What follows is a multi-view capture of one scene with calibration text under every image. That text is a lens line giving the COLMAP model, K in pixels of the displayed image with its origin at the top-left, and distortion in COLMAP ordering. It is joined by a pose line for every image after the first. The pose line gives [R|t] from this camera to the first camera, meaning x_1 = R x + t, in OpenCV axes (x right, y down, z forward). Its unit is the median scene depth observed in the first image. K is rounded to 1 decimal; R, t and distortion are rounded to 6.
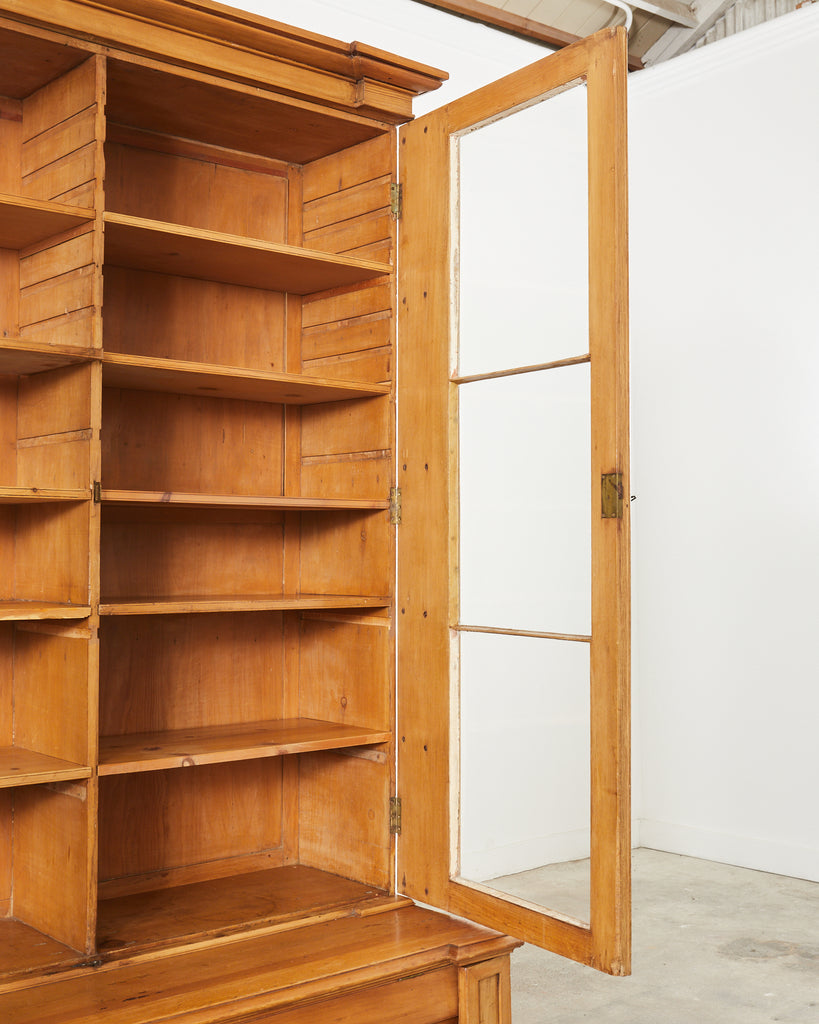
lens RADIAL K [[1314.2, 0, 461.0], [0, 1314.2, 506.1], [0, 0, 1]] dist [-0.032270, 0.000000]
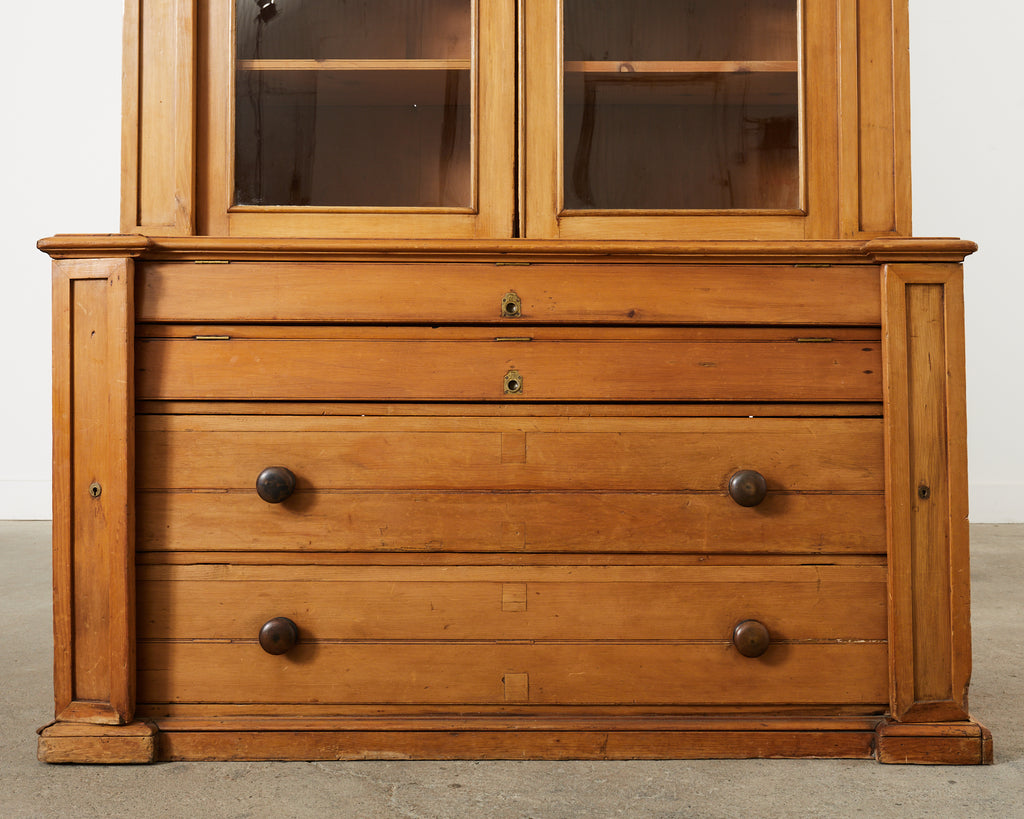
lens RADIAL K [[1314.2, 0, 590.6], [0, 1314.2, 327.8], [0, 0, 1]] dist [-0.032270, 0.000000]
pose [[0.760271, -0.015859, -0.649413, 0.380262], [0.025465, 0.999661, 0.005399, 0.368771], [0.649107, -0.020642, 0.760417, 0.244208]]
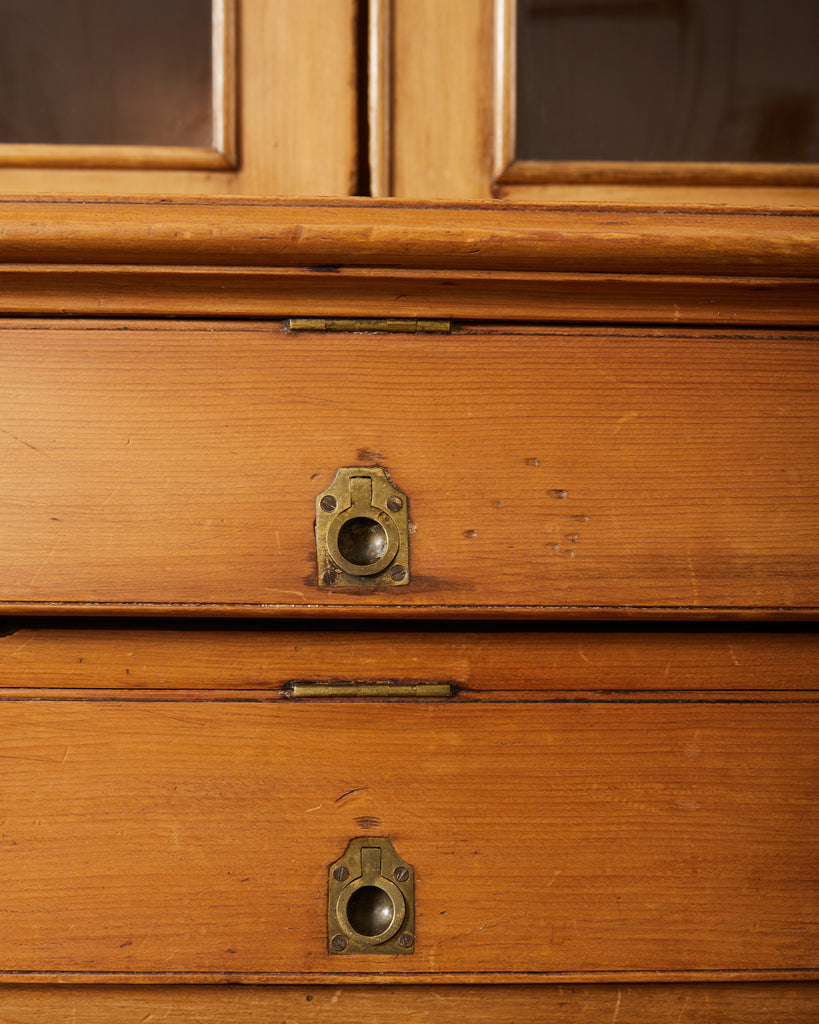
lens RADIAL K [[1213.7, 0, 407.2], [0, 1213.7, 553.9], [0, 0, 1]] dist [-0.033455, 0.000000]
pose [[0.765526, 0.065014, -0.640112, -0.071451], [0.016327, 0.992599, 0.120340, 0.343600], [0.643198, -0.102574, 0.758798, 0.707017]]
